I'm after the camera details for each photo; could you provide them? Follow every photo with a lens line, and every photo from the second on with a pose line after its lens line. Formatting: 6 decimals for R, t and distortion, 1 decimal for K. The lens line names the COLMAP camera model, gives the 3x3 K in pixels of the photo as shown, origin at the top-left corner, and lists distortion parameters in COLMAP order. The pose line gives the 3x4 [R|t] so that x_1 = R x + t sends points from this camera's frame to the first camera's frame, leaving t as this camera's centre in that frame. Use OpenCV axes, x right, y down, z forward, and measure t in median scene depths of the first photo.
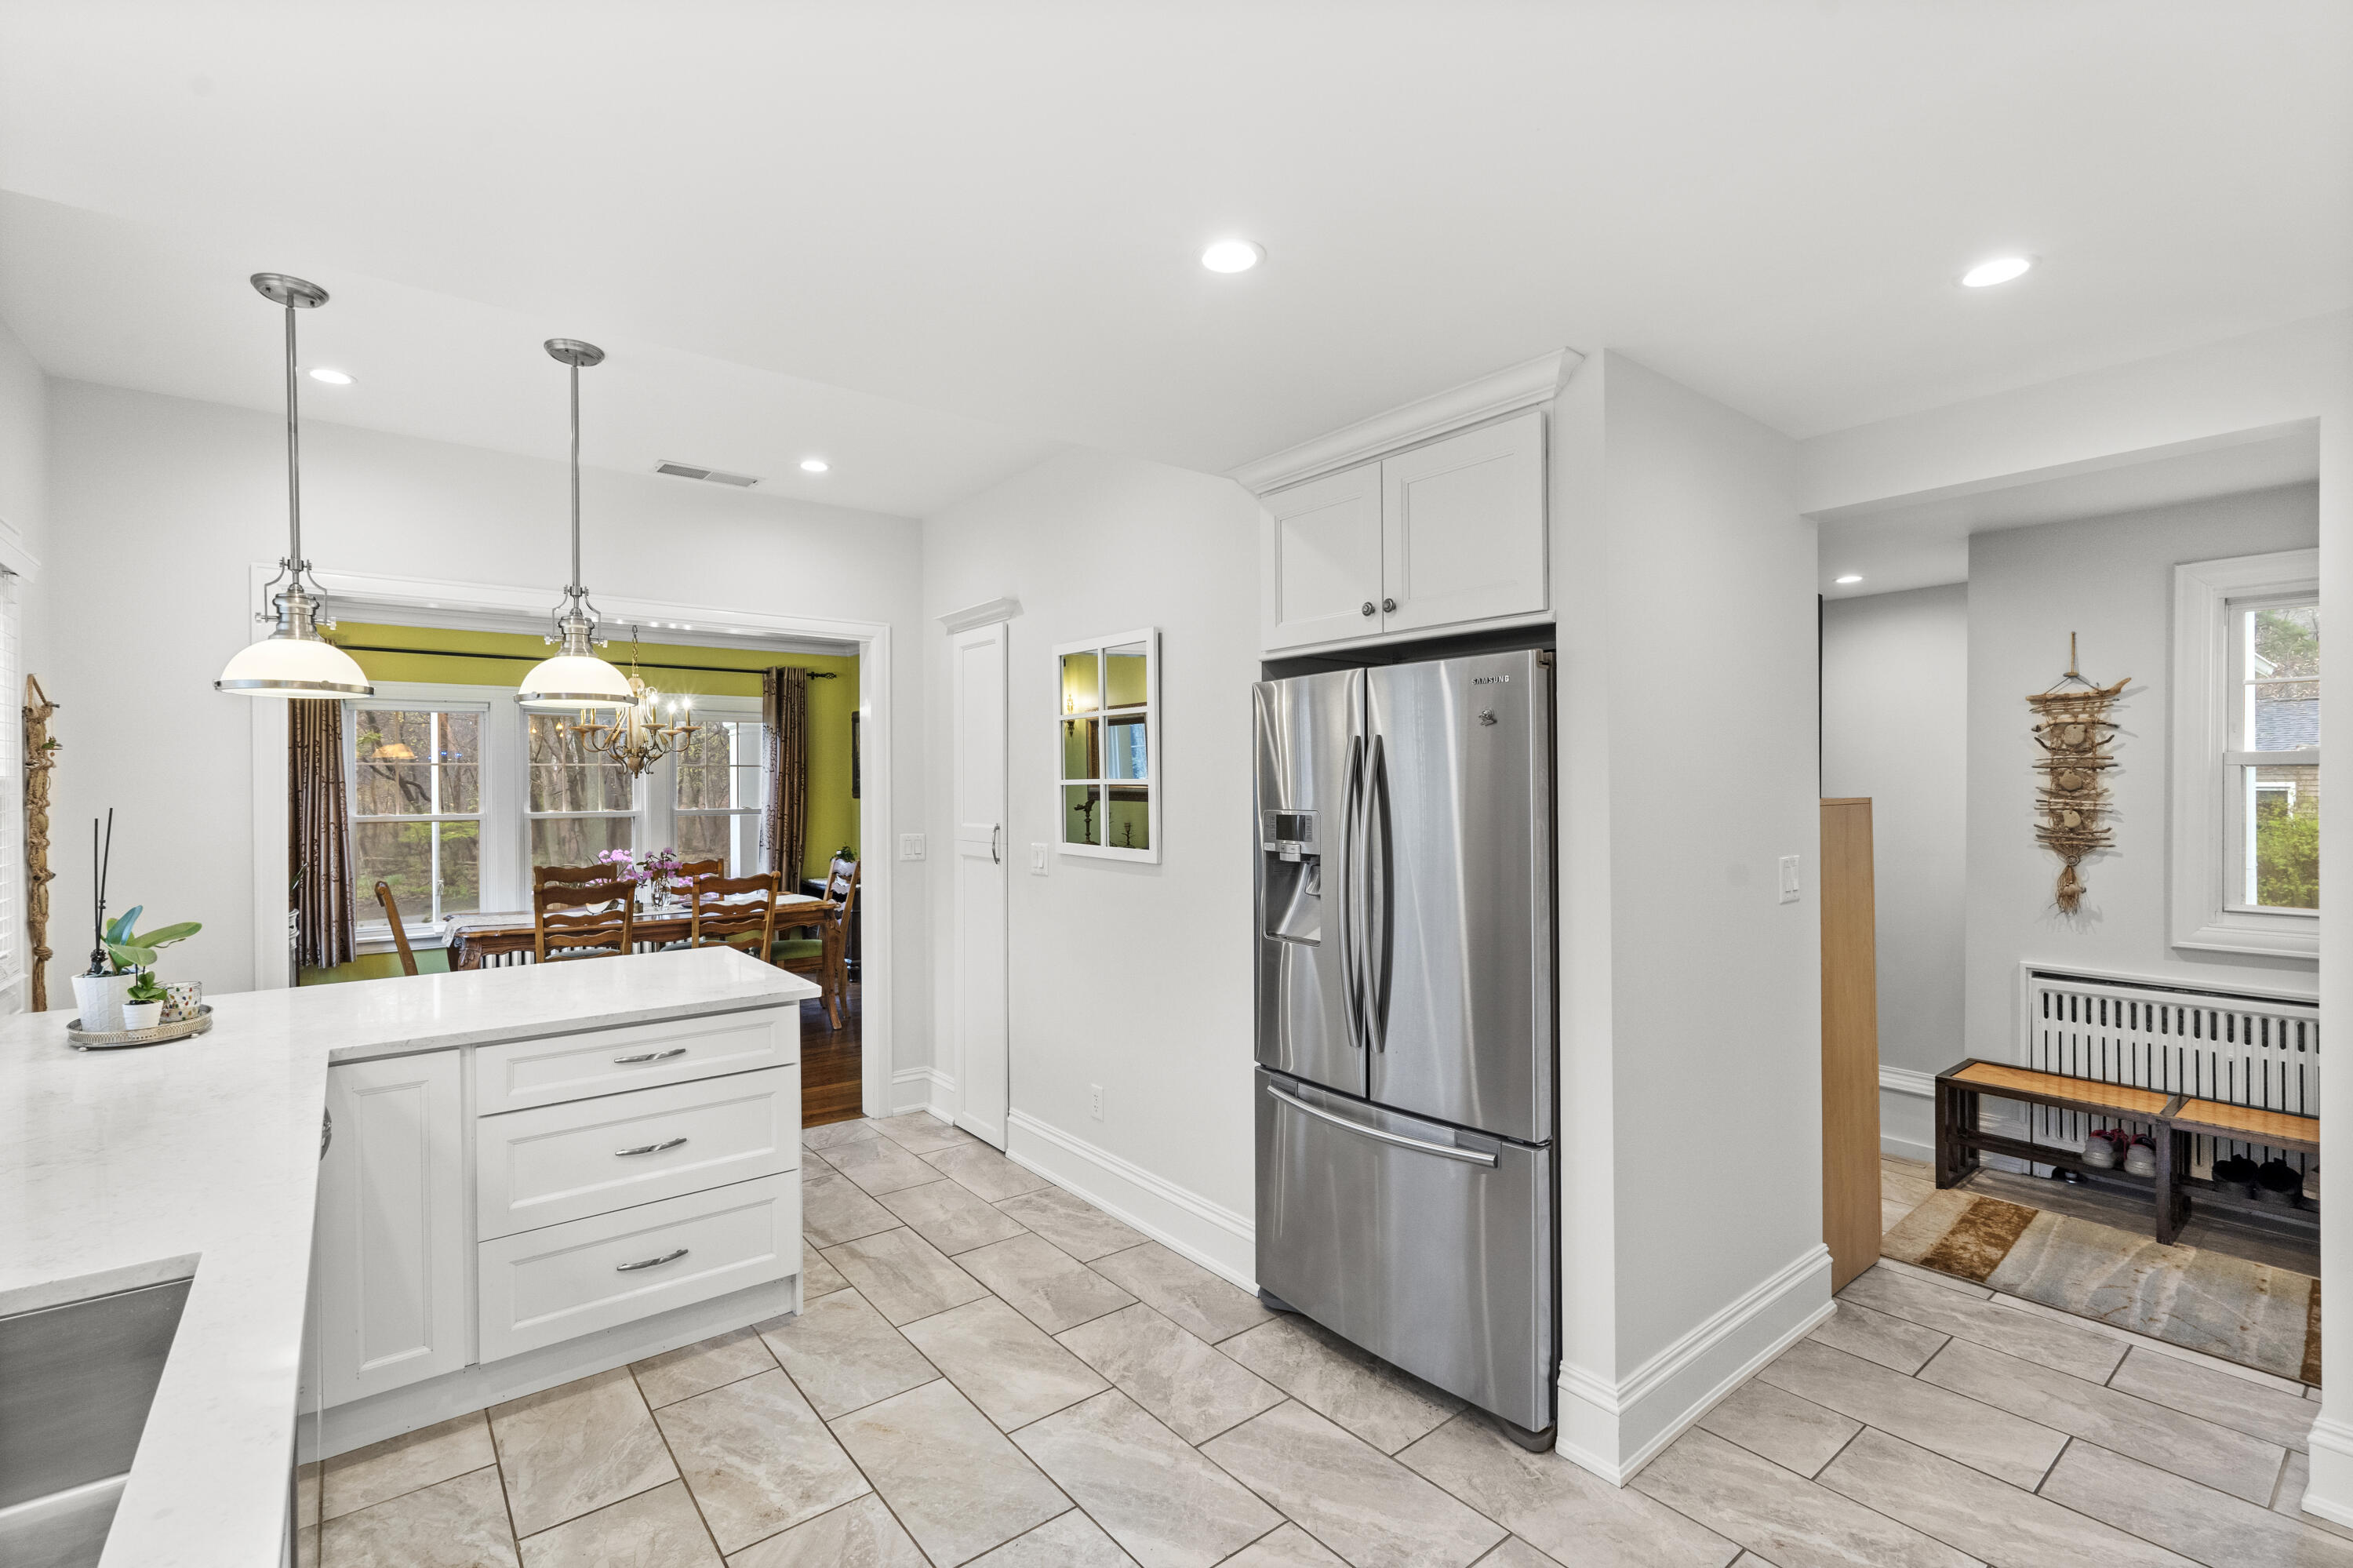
lens RADIAL K [[1066.6, 0, 1162.5], [0, 1066.6, 778.2], [0, 0, 1]] dist [-0.001966, 0.000348]
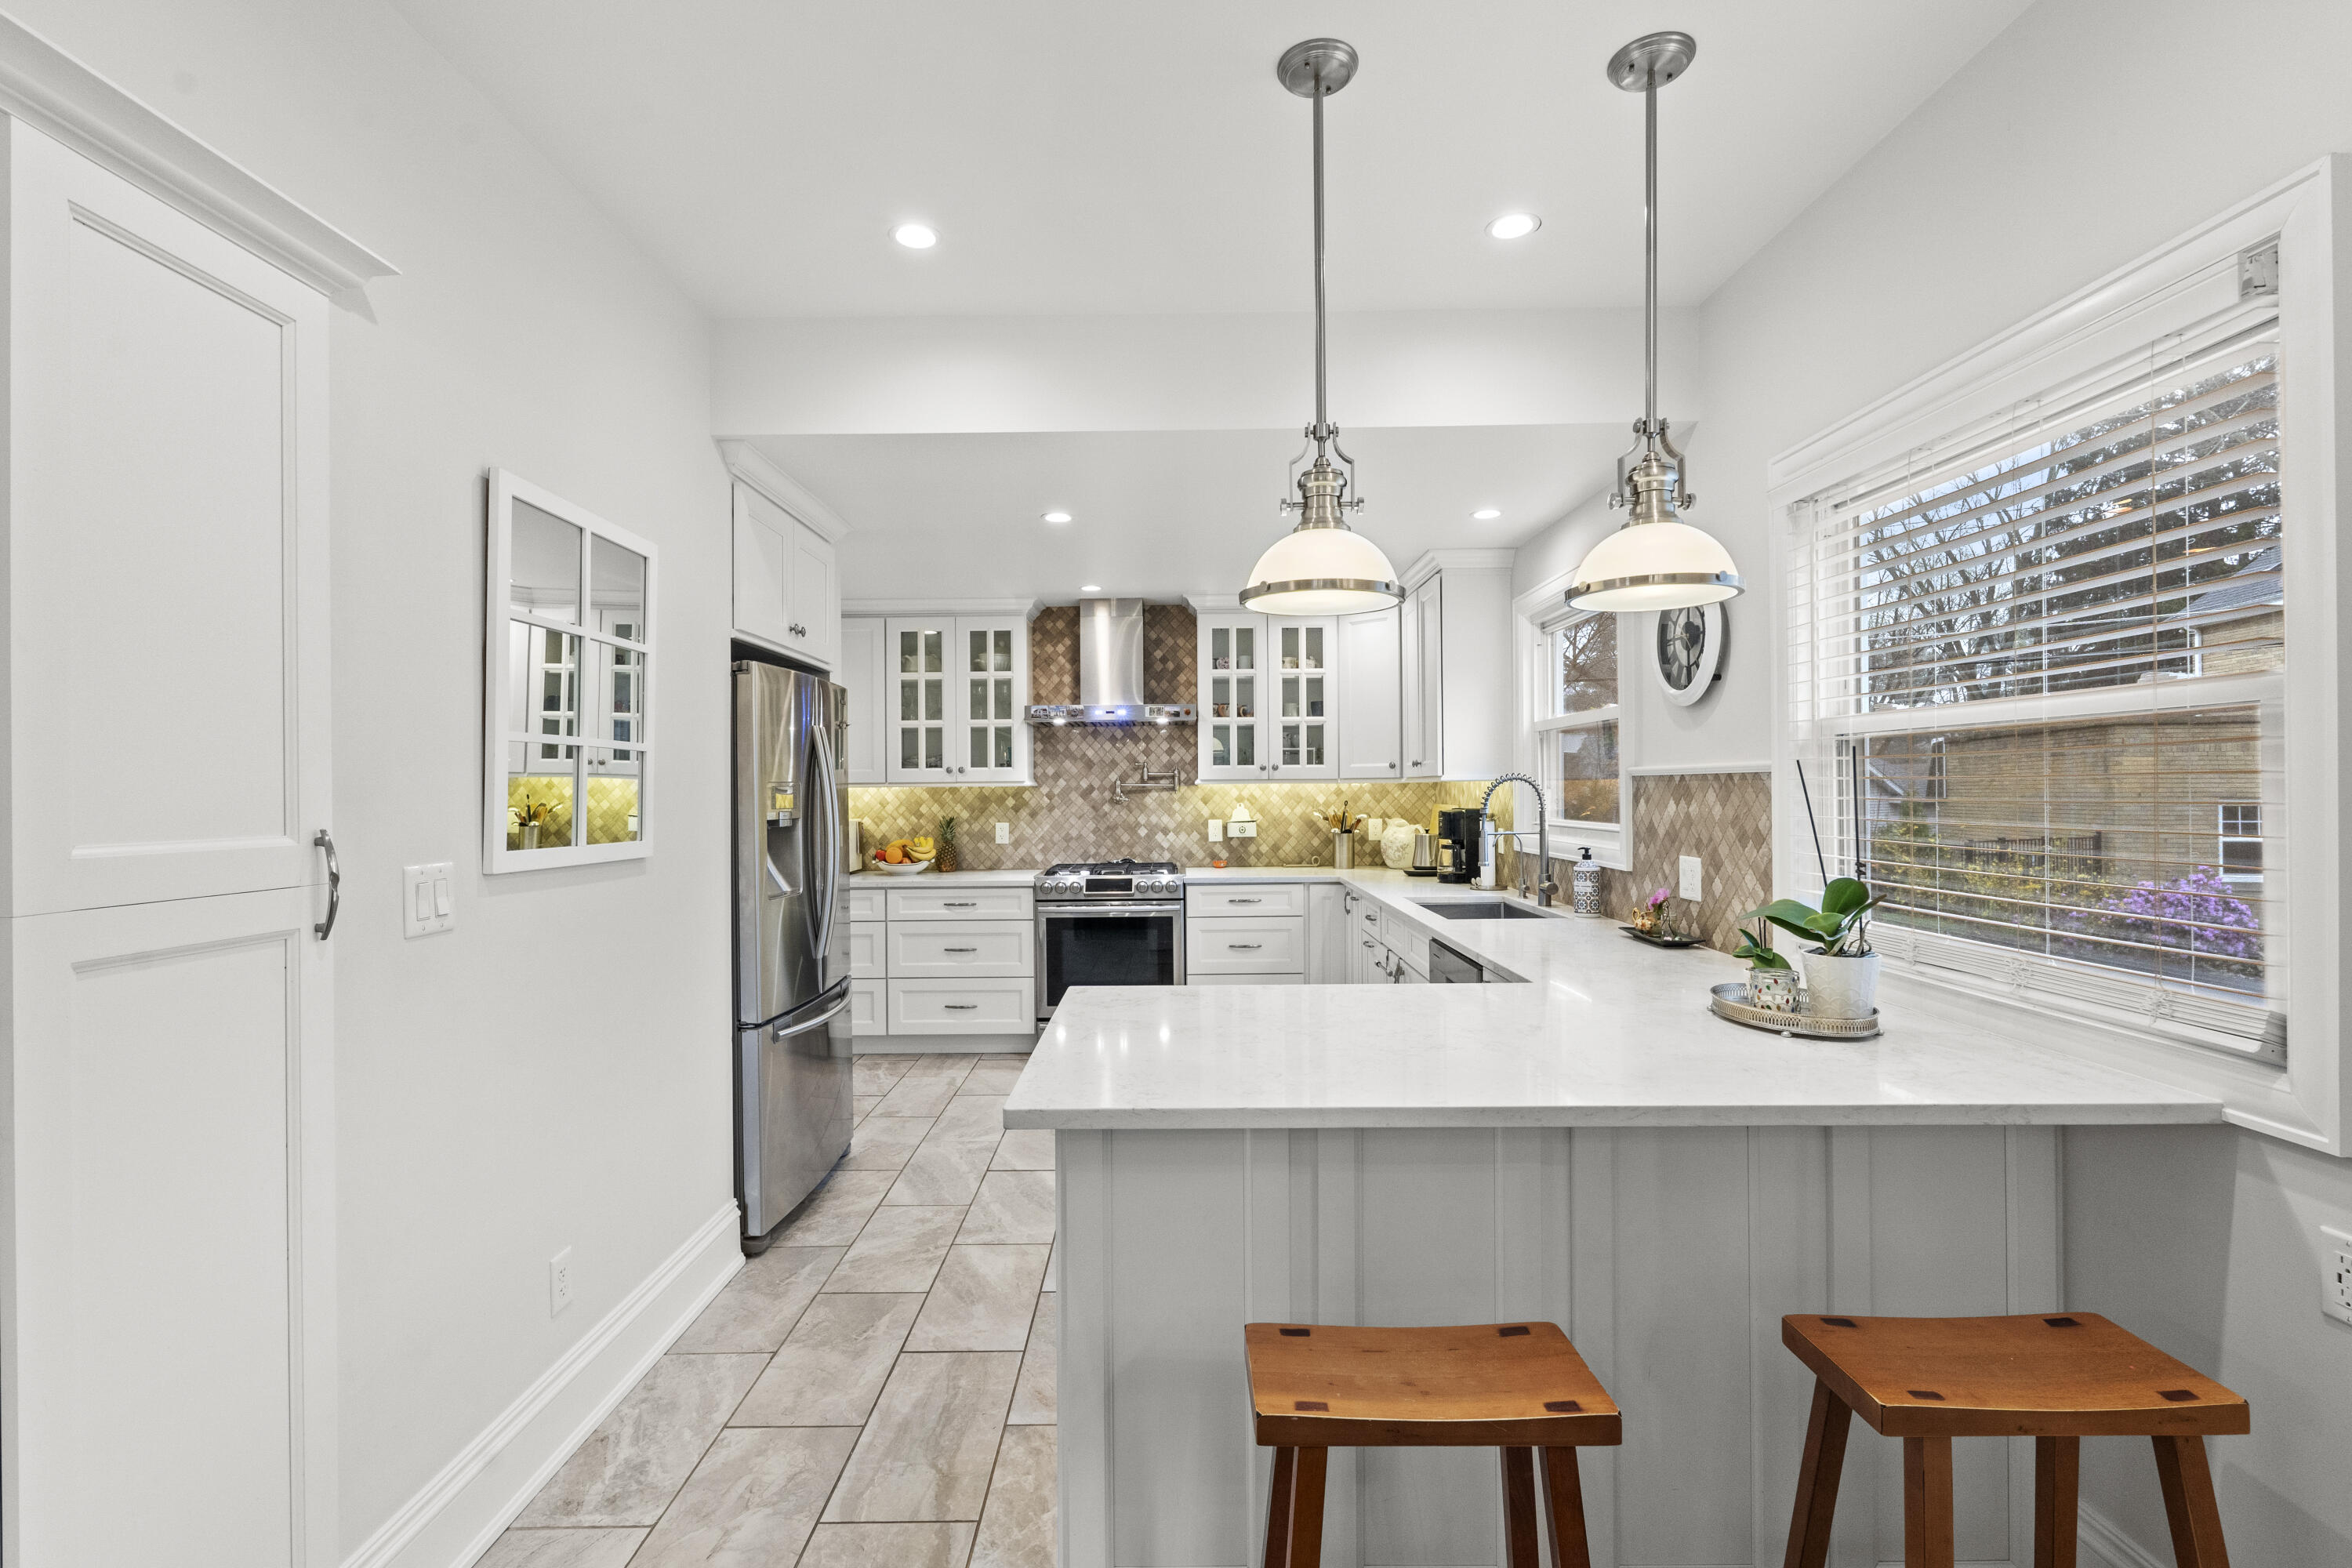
lens RADIAL K [[1066.1, 0, 1175.0], [0, 1066.1, 780.5], [0, 0, 1]] dist [-0.001966, 0.000348]
pose [[-0.794233, 0.021159, 0.607245, -0.977314], [0.015852, 0.999775, -0.014103, 0.052278], [-0.607407, -0.001575, -0.794390, 1.762761]]
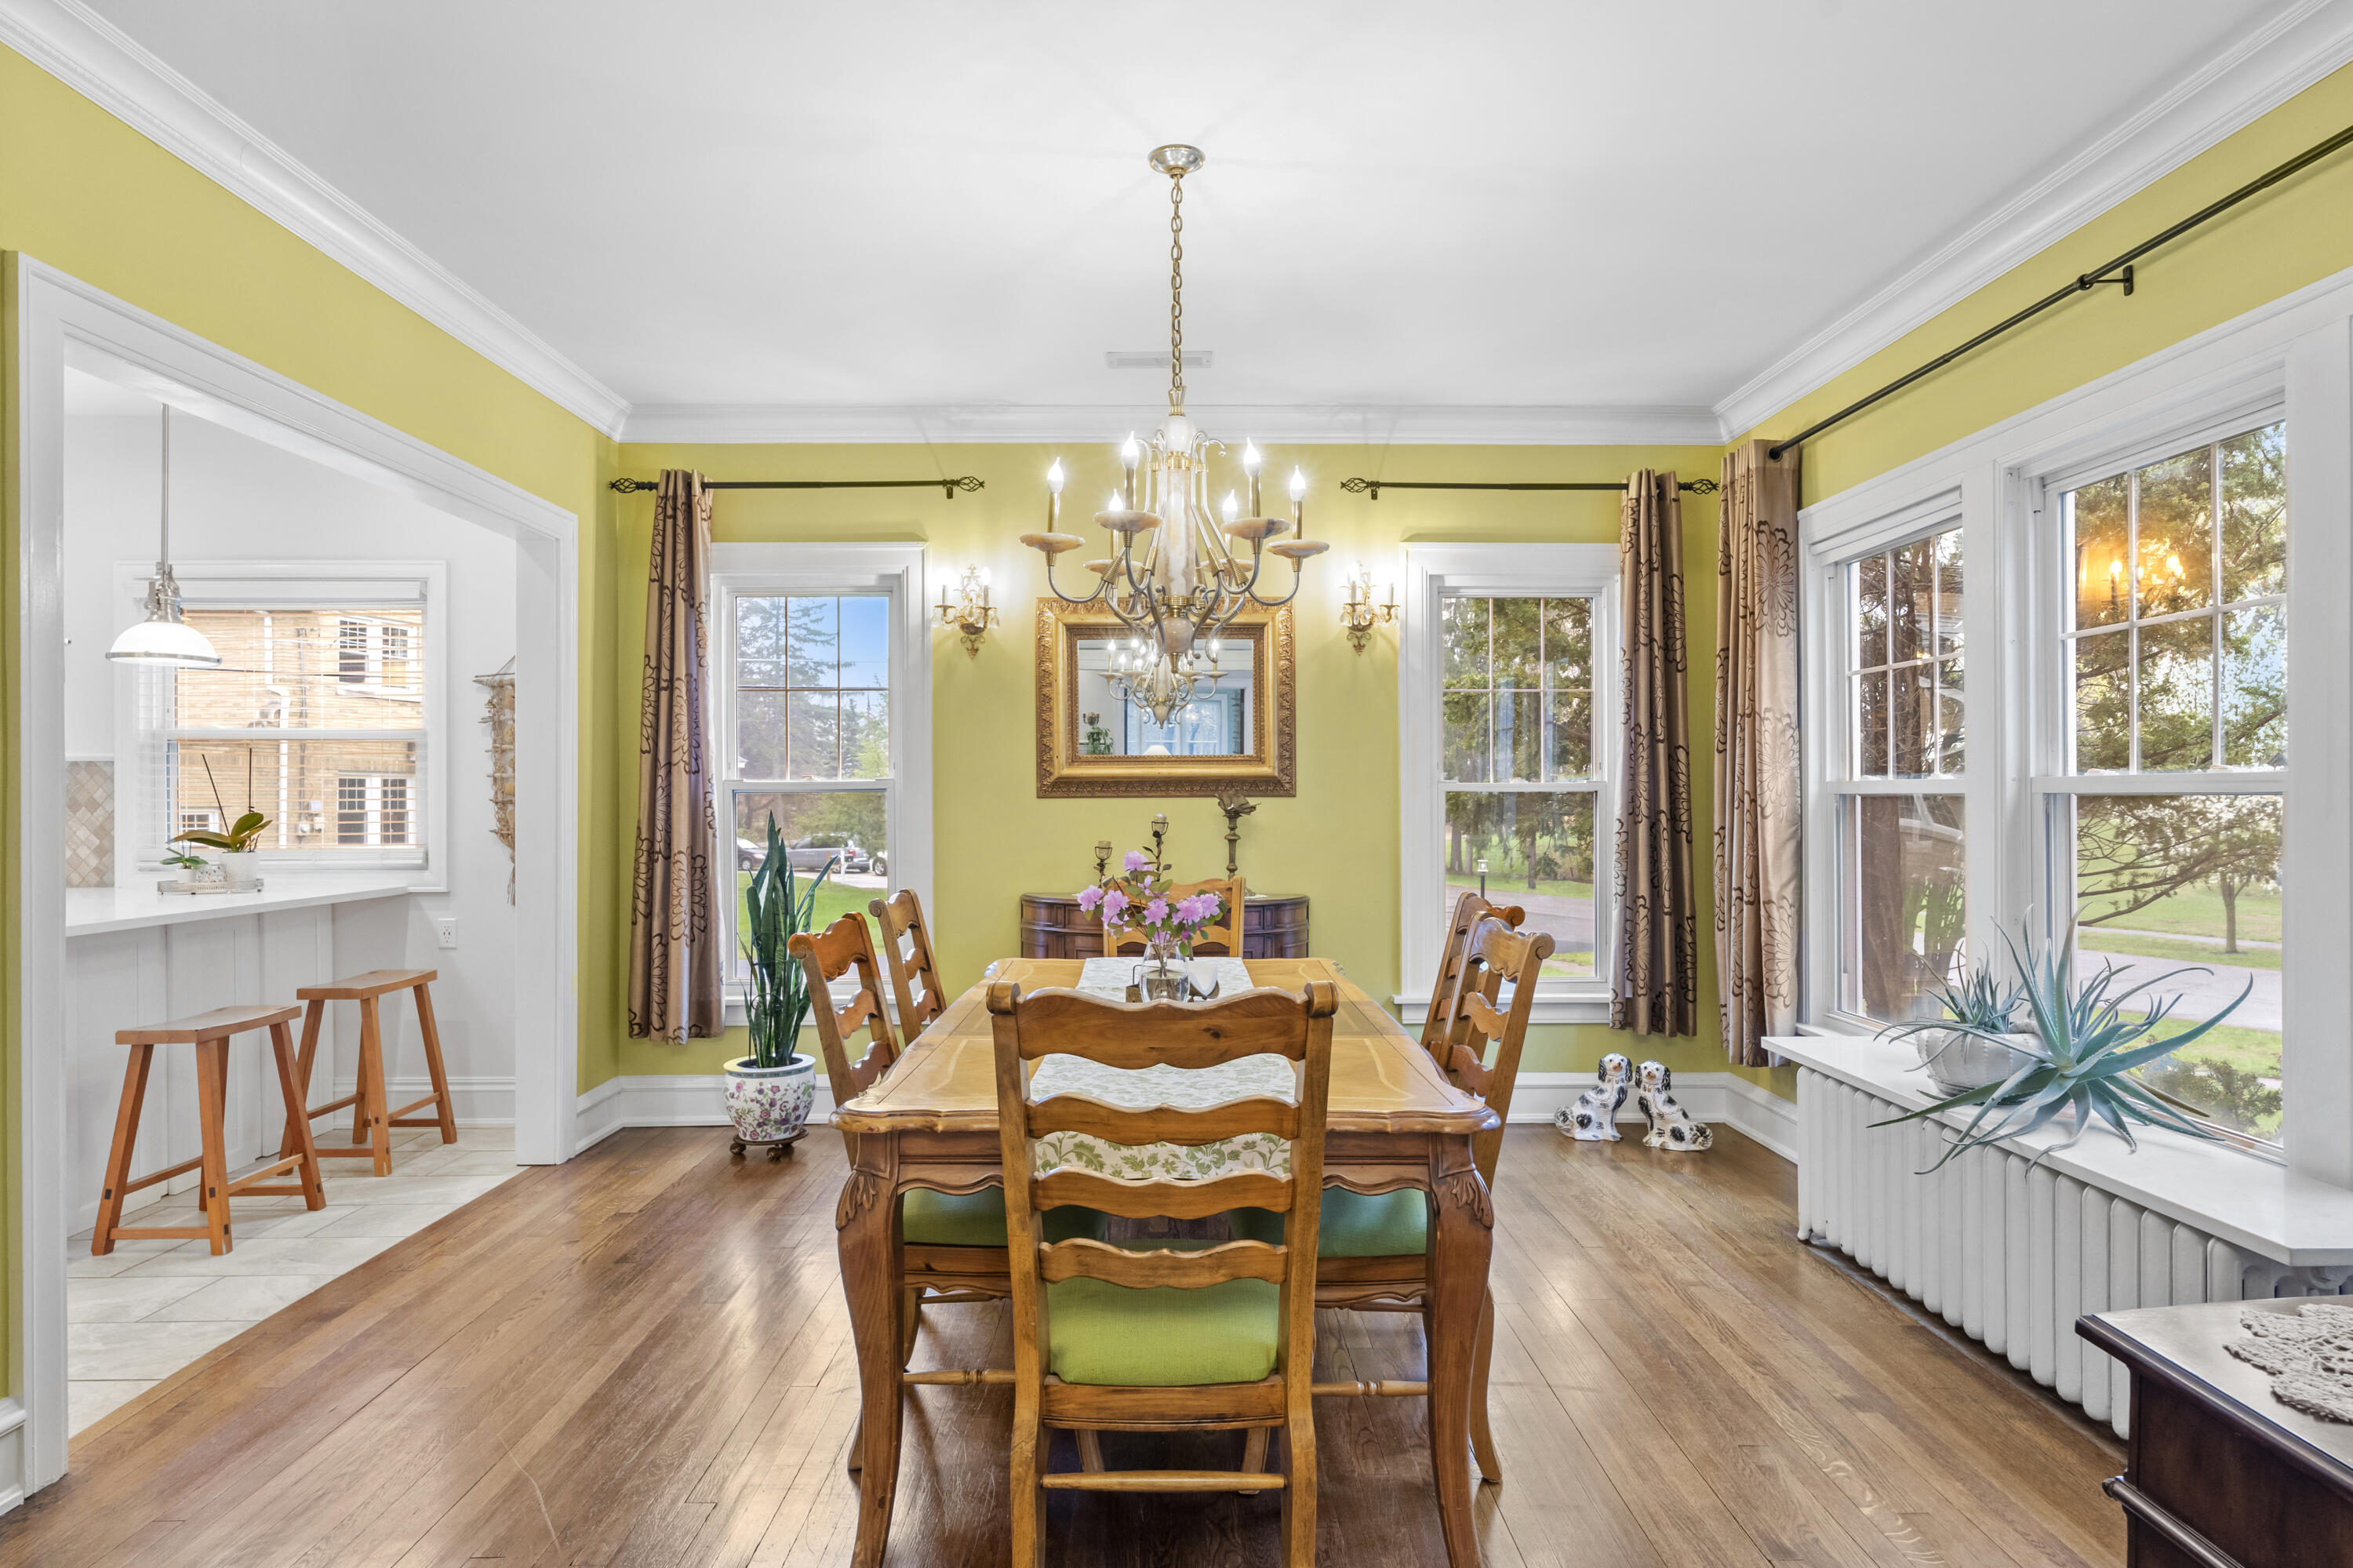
lens RADIAL K [[1268.6, 0, 1154.4], [0, 1268.6, 801.3], [0, 0, 1]] dist [-0.001864, 0.001436]
pose [[-0.595954, 0.020476, -0.802757, -0.257050], [0.012080, 0.999790, 0.016533, 0.084403], [0.802927, 0.000156, -0.596077, 2.921370]]
